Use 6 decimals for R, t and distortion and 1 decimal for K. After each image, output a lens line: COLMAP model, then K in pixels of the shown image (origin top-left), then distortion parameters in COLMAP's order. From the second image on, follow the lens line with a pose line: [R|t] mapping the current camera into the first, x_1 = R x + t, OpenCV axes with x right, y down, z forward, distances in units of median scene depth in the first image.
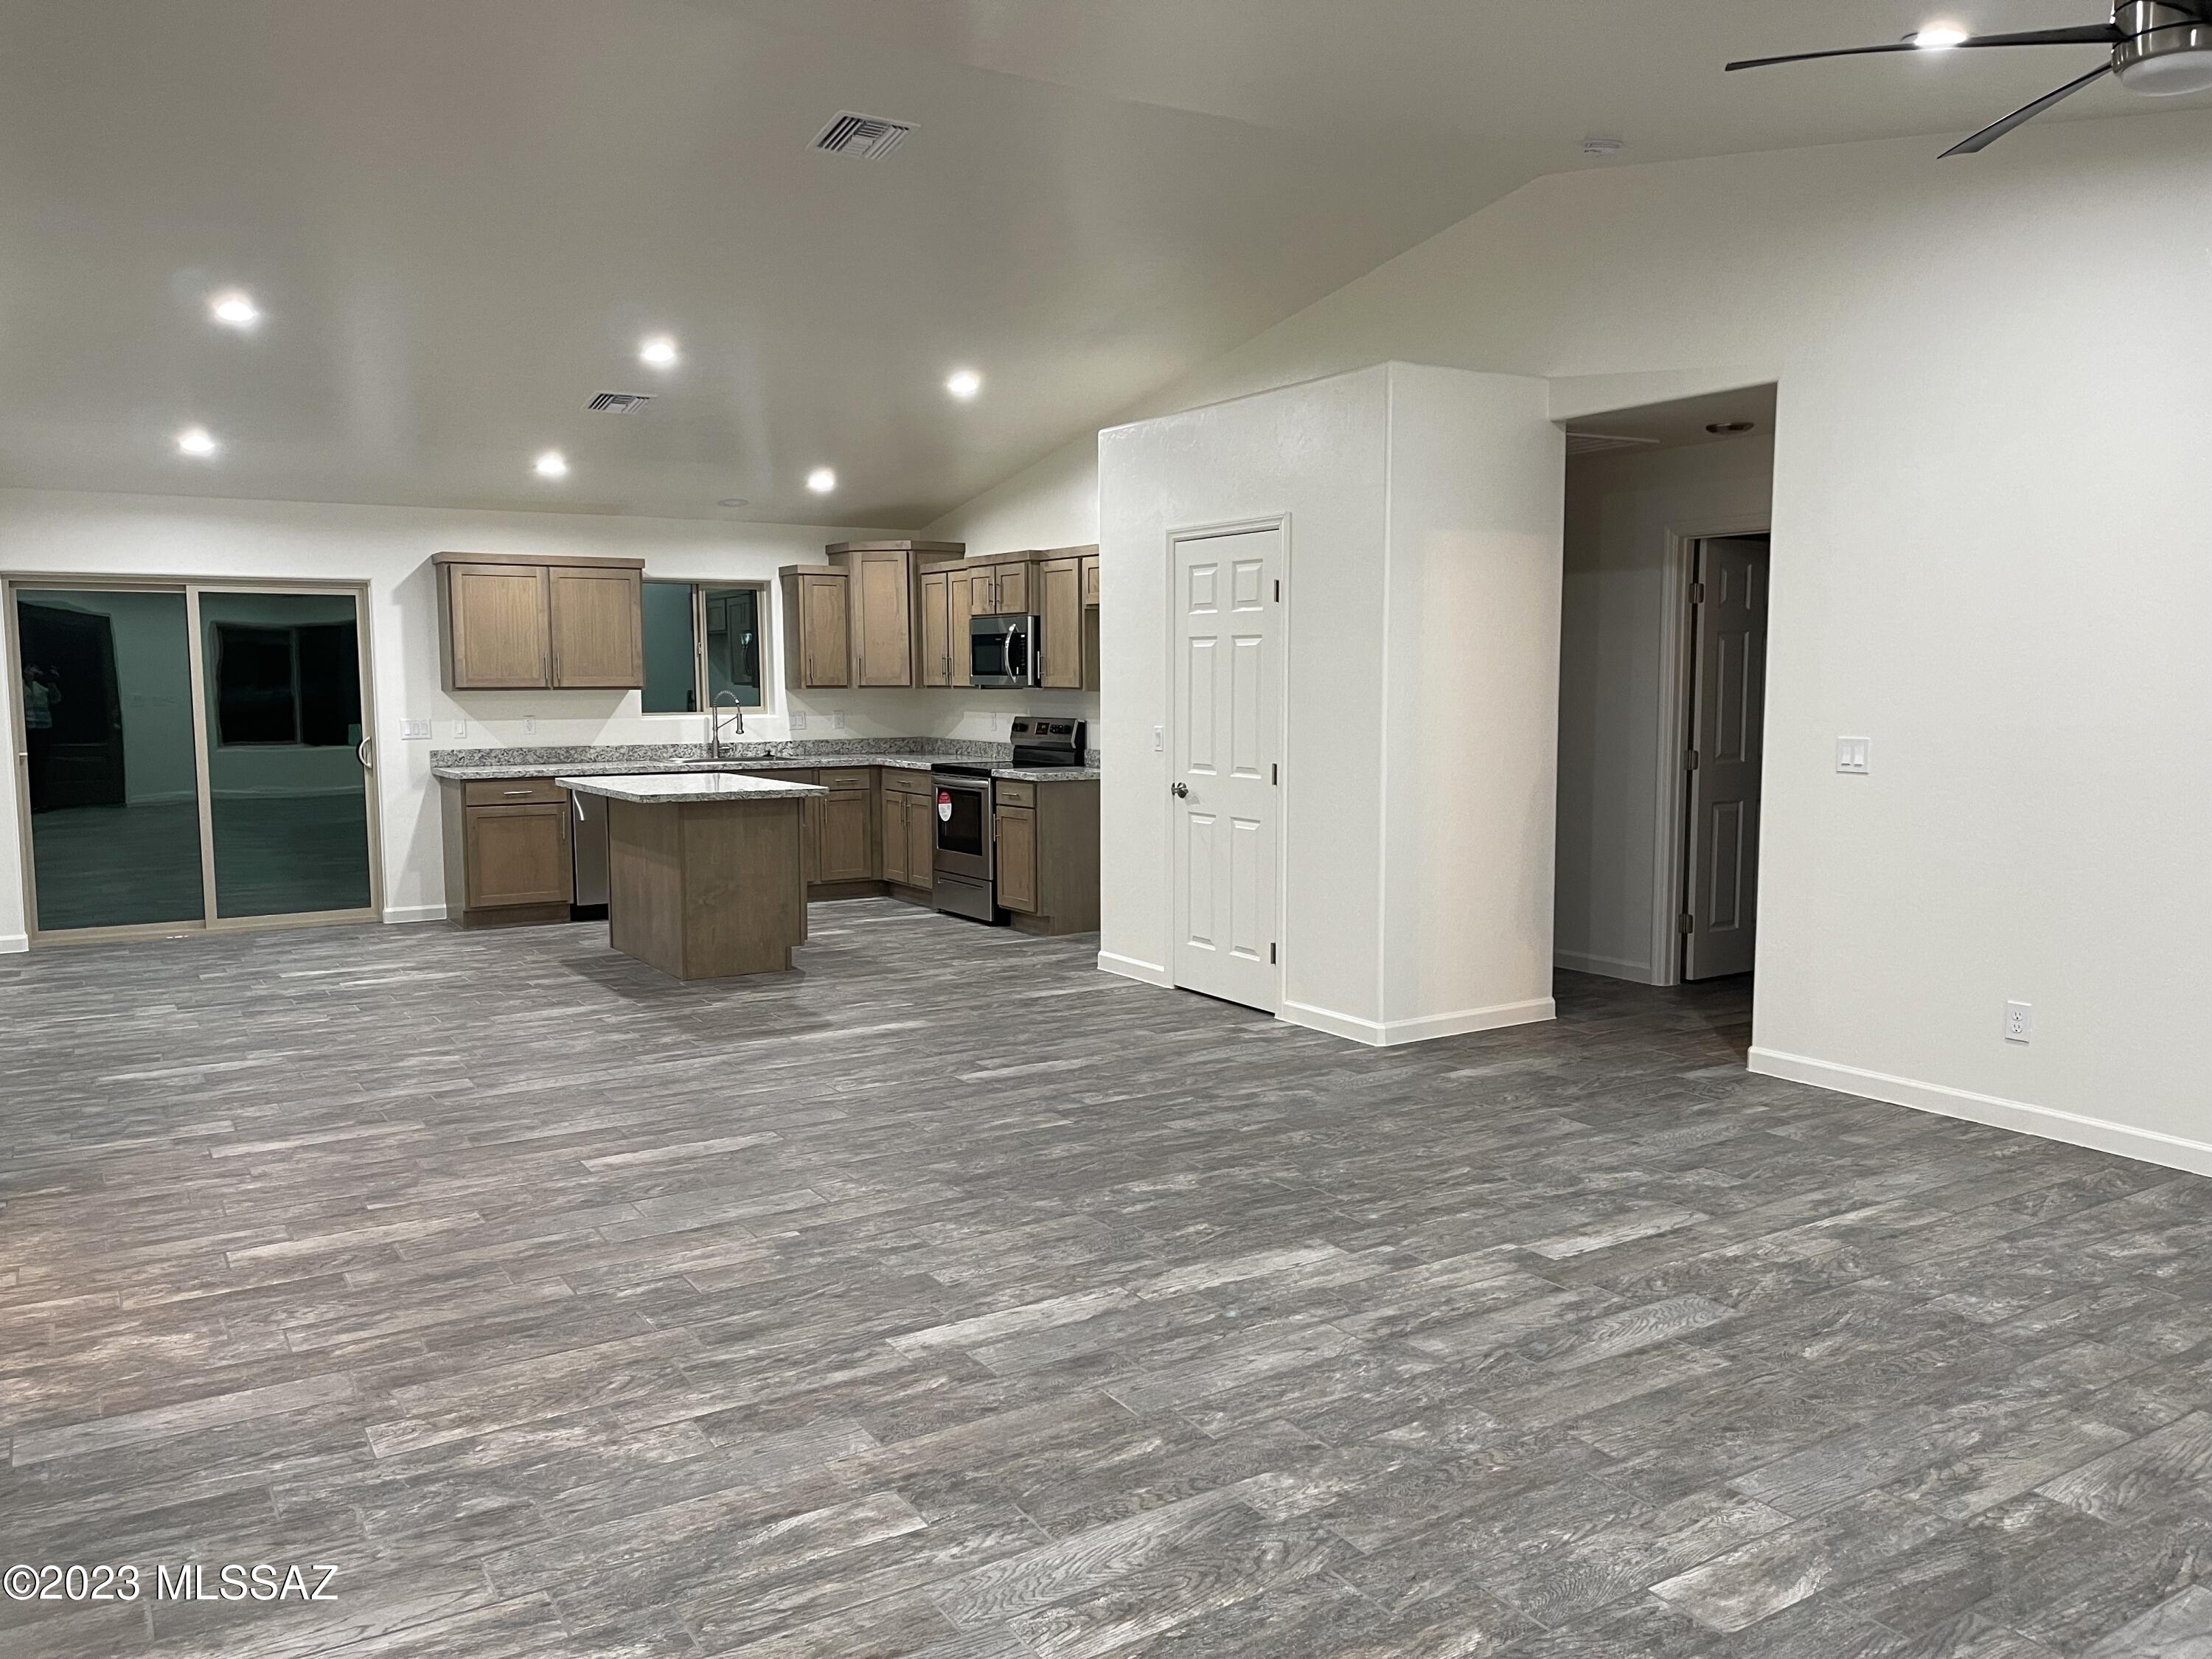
lens RADIAL K [[1660.6, 0, 1110.5], [0, 1660.6, 829.5], [0, 0, 1]] dist [0.069378, -0.088157]
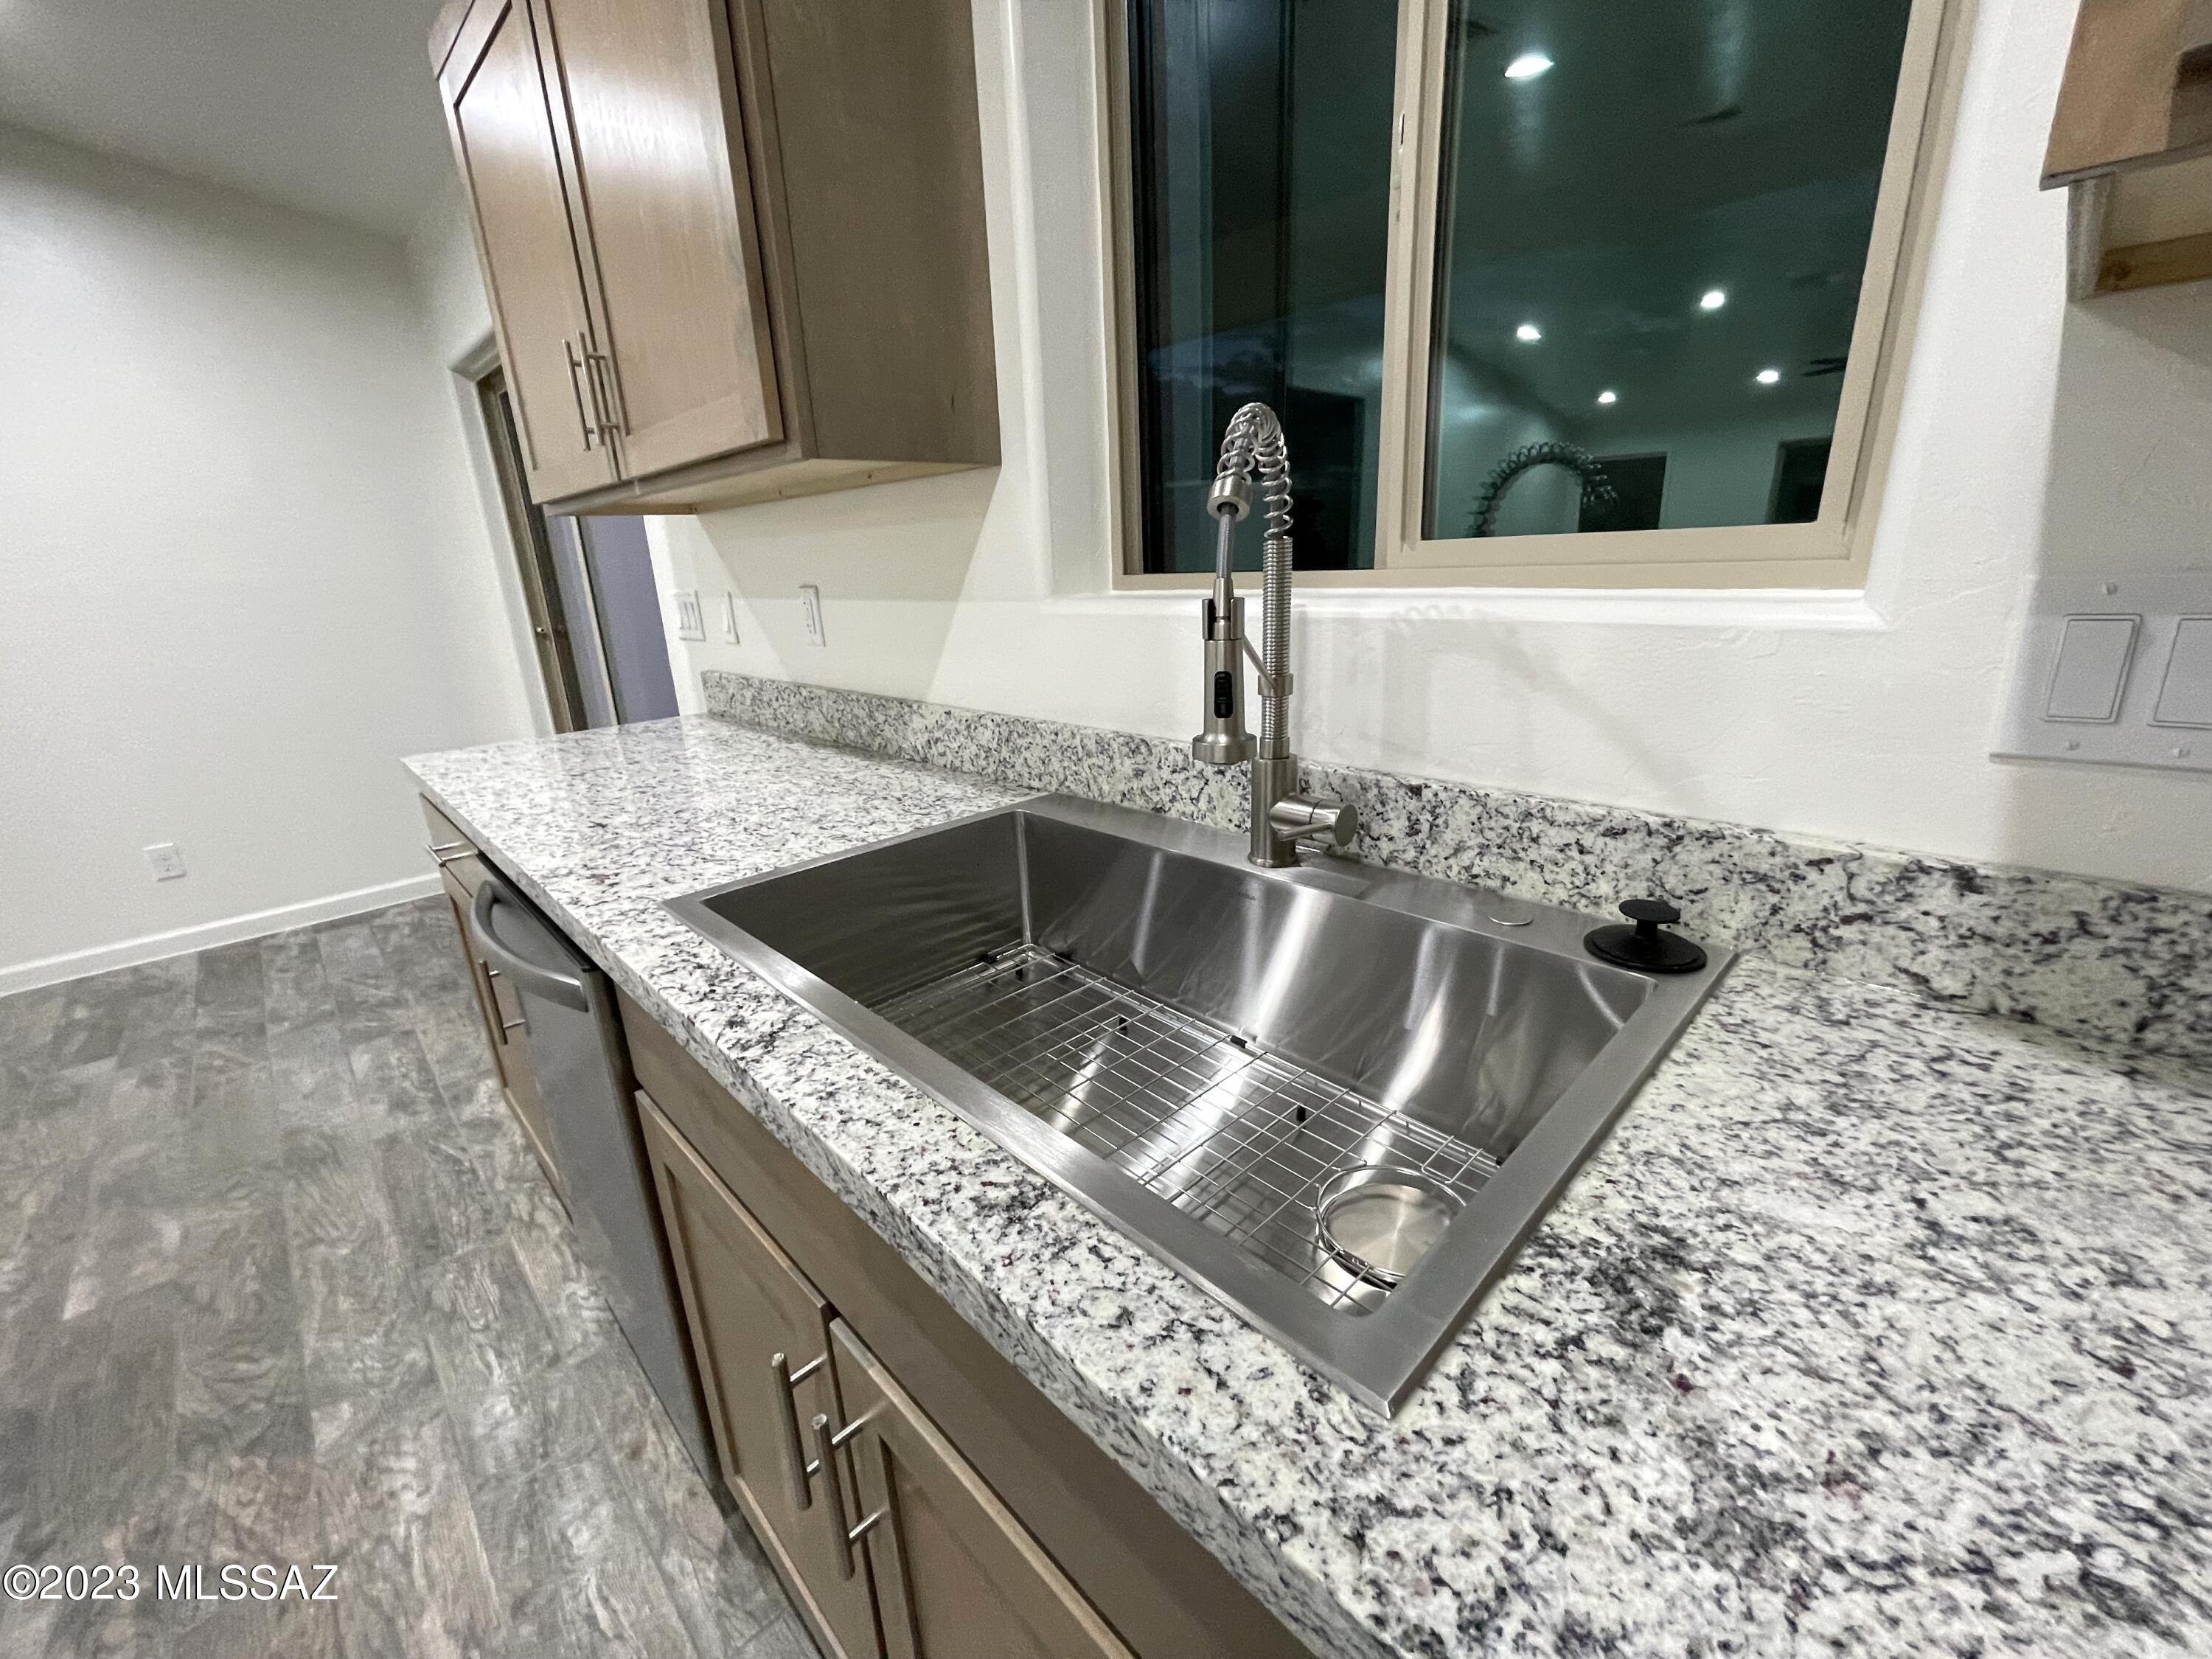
lens RADIAL K [[884.9, 0, 1106.0], [0, 884.9, 829.5], [0, 0, 1]] dist [-0.002791, -0.000036]
pose [[0.210822, 0.286841, -0.934492, -0.284010], [-0.053512, 0.957932, 0.281964, -0.126322], [0.976059, -0.009437, 0.217302, 1.736213]]
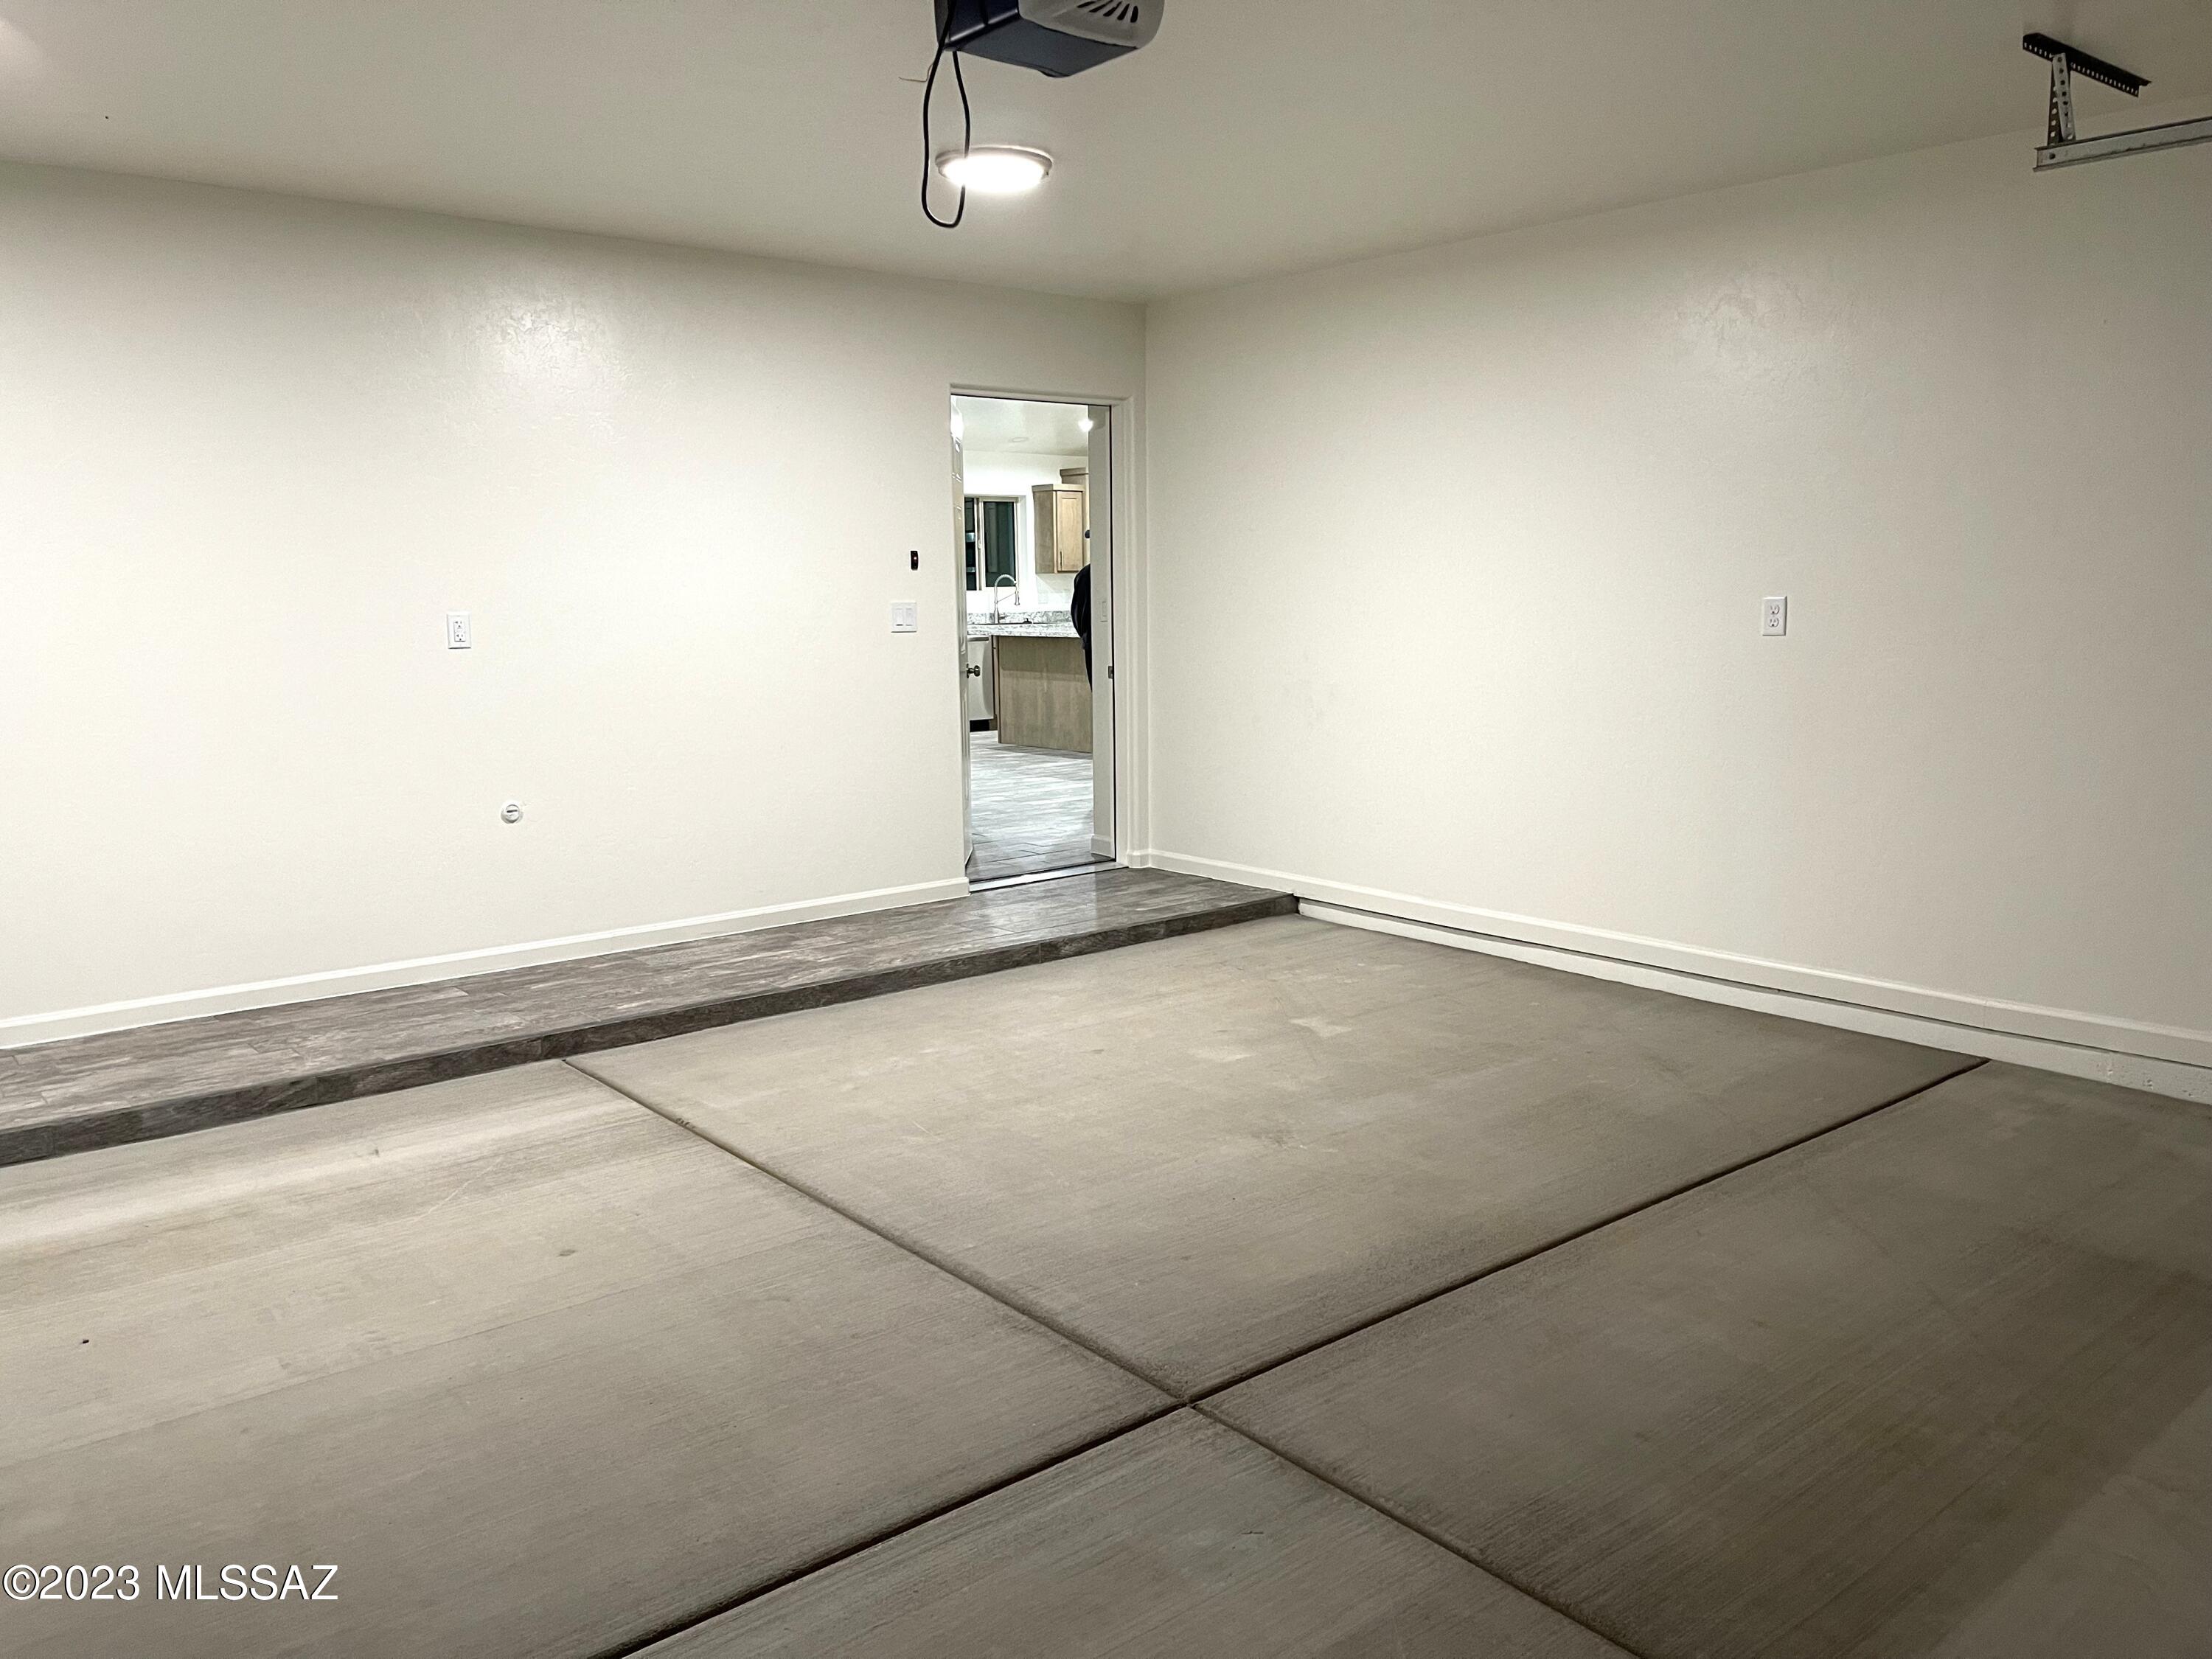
lens RADIAL K [[1660.6, 0, 1110.5], [0, 1660.6, 829.5], [0, 0, 1]] dist [0.069378, -0.088157]
pose [[0.992803, -0.029158, 0.116156, -0.557218], [0.023156, 0.998342, 0.052690, 0.106504], [-0.117500, -0.049621, 0.991832, -0.741724]]
